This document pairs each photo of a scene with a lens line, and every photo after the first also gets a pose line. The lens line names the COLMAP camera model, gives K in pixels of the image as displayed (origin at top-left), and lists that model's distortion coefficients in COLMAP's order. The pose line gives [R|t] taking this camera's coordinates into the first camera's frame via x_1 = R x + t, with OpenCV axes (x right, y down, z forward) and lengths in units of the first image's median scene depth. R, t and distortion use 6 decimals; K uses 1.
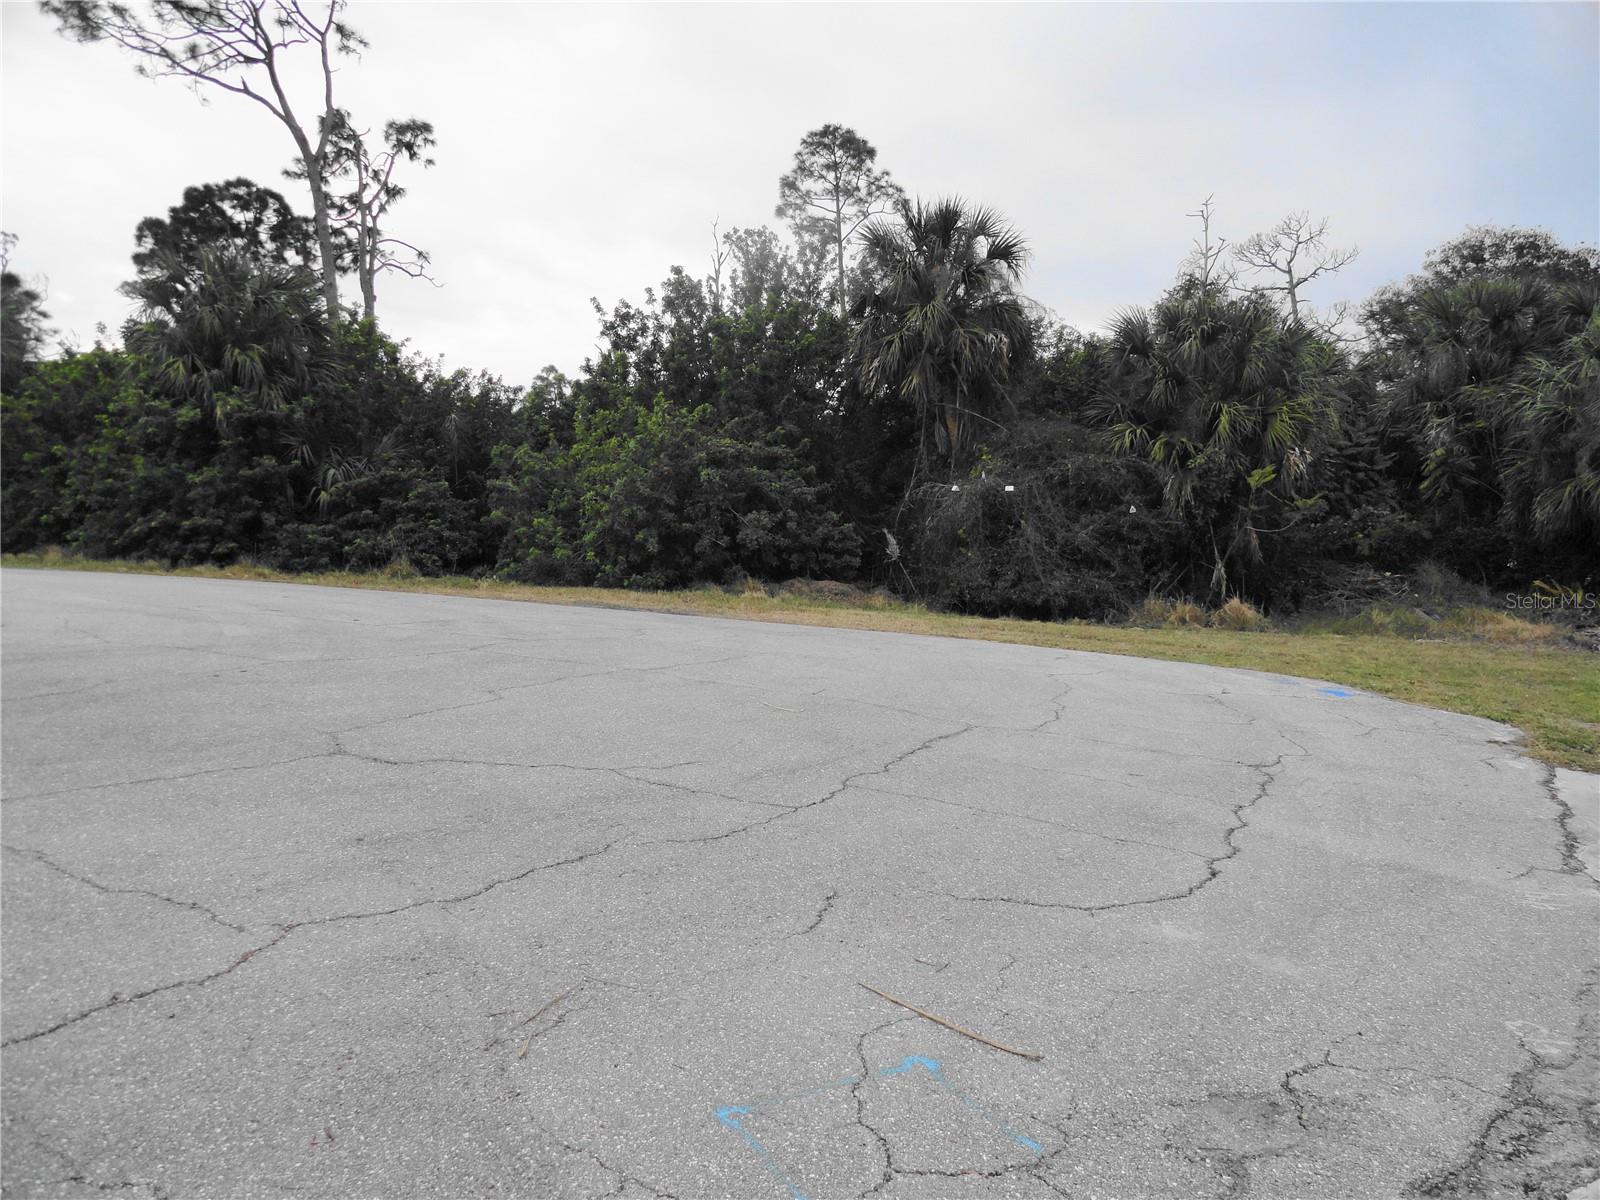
lens RADIAL K [[1107.0, 0, 803.6], [0, 1107.0, 605.1], [0, 0, 1]] dist [-0.002533, 0.008489]
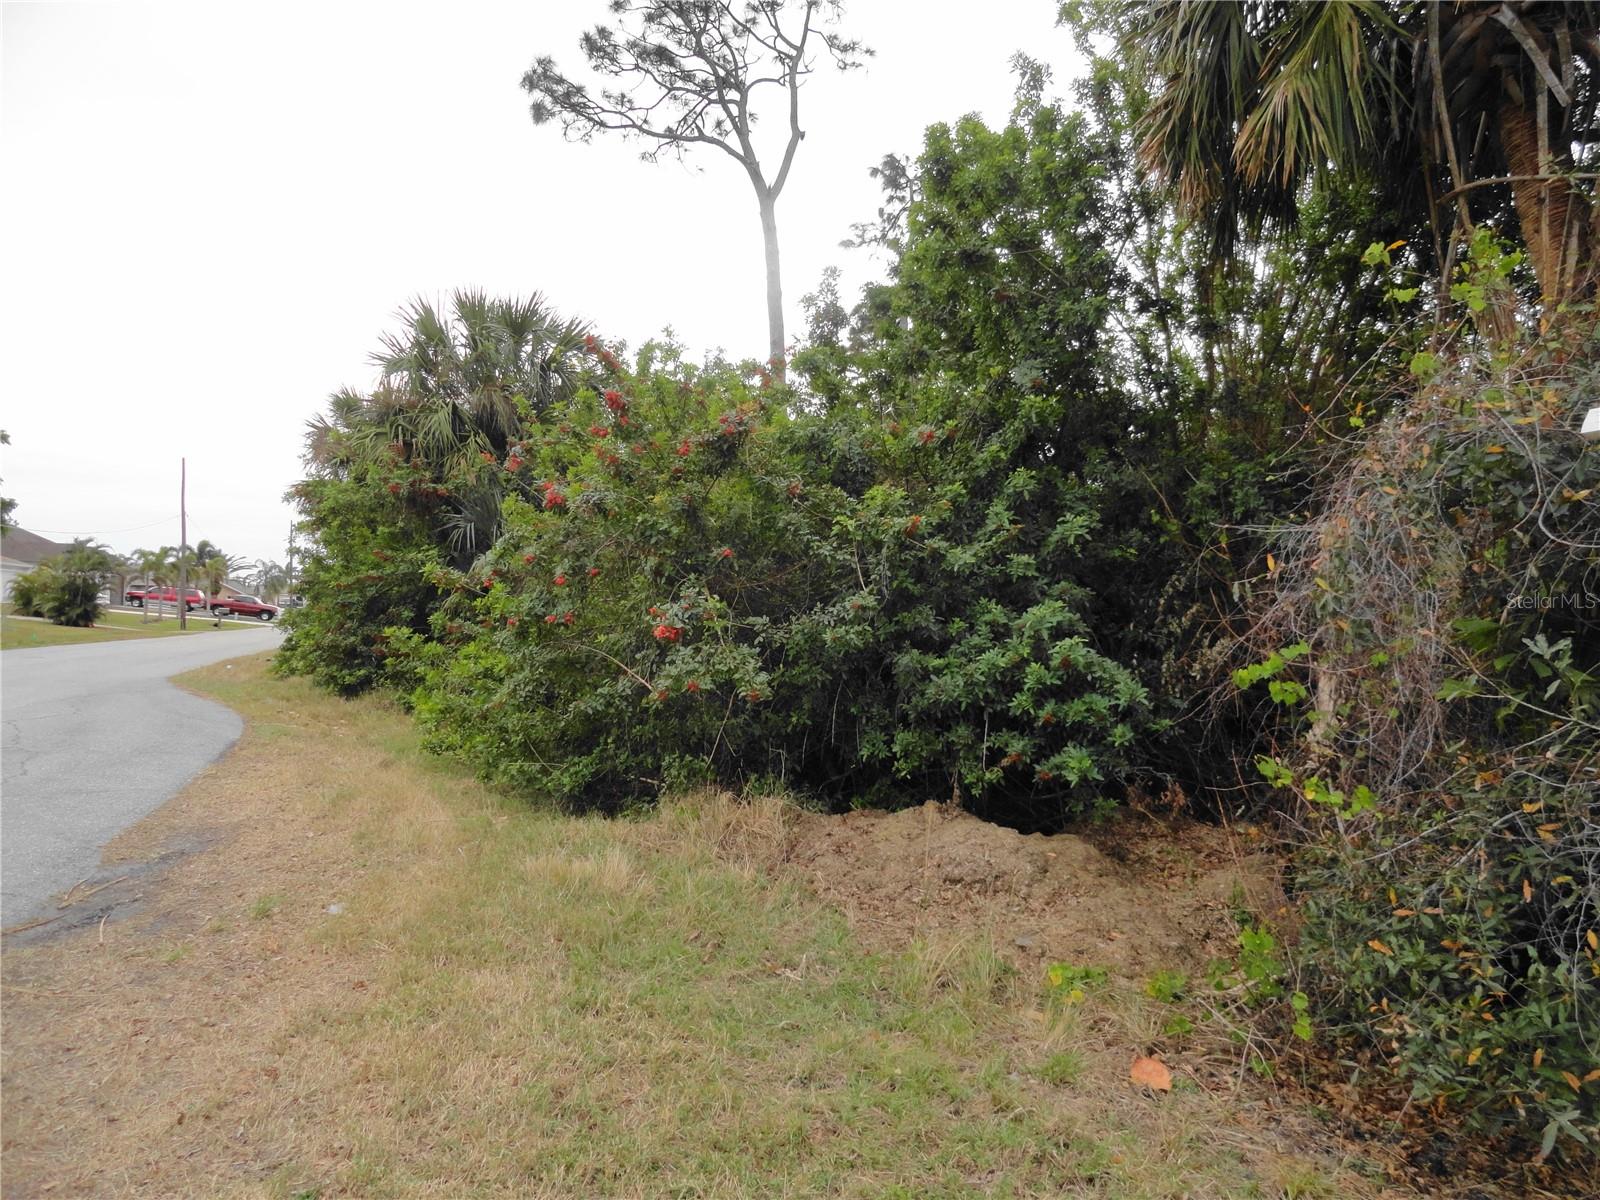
lens RADIAL K [[1107.0, 0, 811.5], [0, 1107.0, 607.3], [0, 0, 1]] dist [-0.002533, 0.008489]
pose [[0.711208, -0.021668, -0.702648, 0.193495], [-0.059957, 0.994013, -0.091341, -0.045981], [0.700420, 0.107091, 0.705651, 0.672080]]
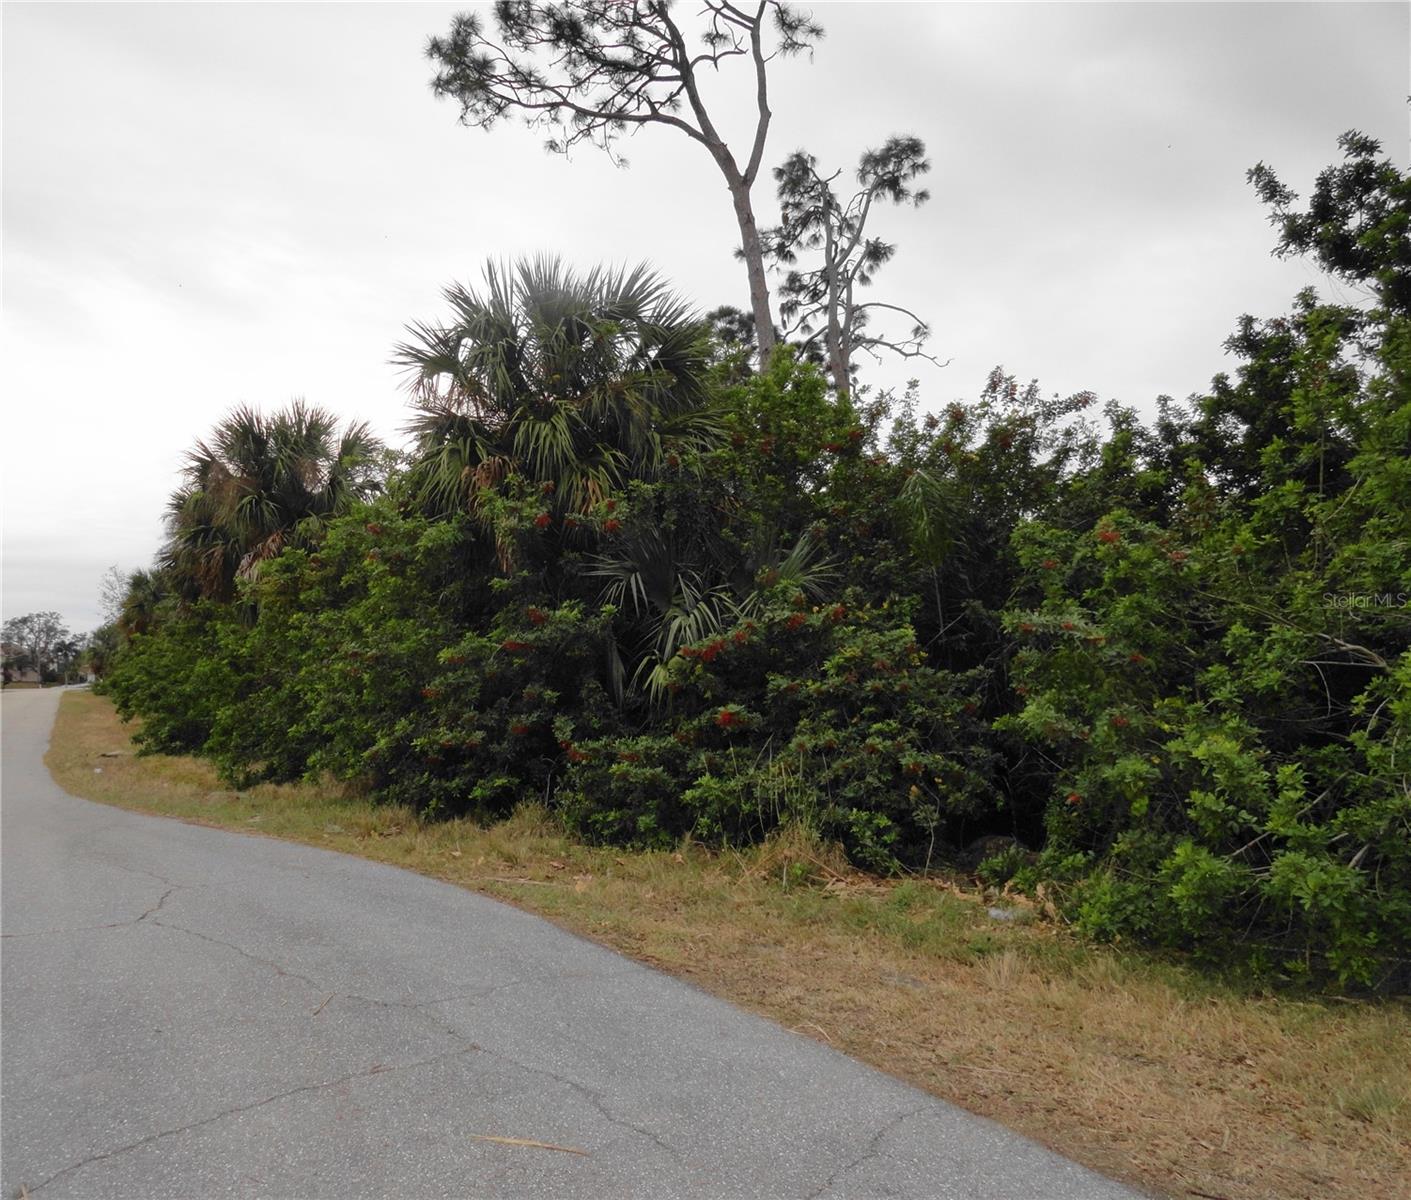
lens RADIAL K [[1103.4, 0, 605.4], [0, 1103.4, 601.8], [0, 0, 1]] dist [-0.002571, 0.002828]
pose [[0.796351, -0.082079, -0.599240, -0.164924], [-0.005554, 0.989715, -0.142944, -0.061755], [0.604809, 0.117161, 0.787705, 0.603786]]
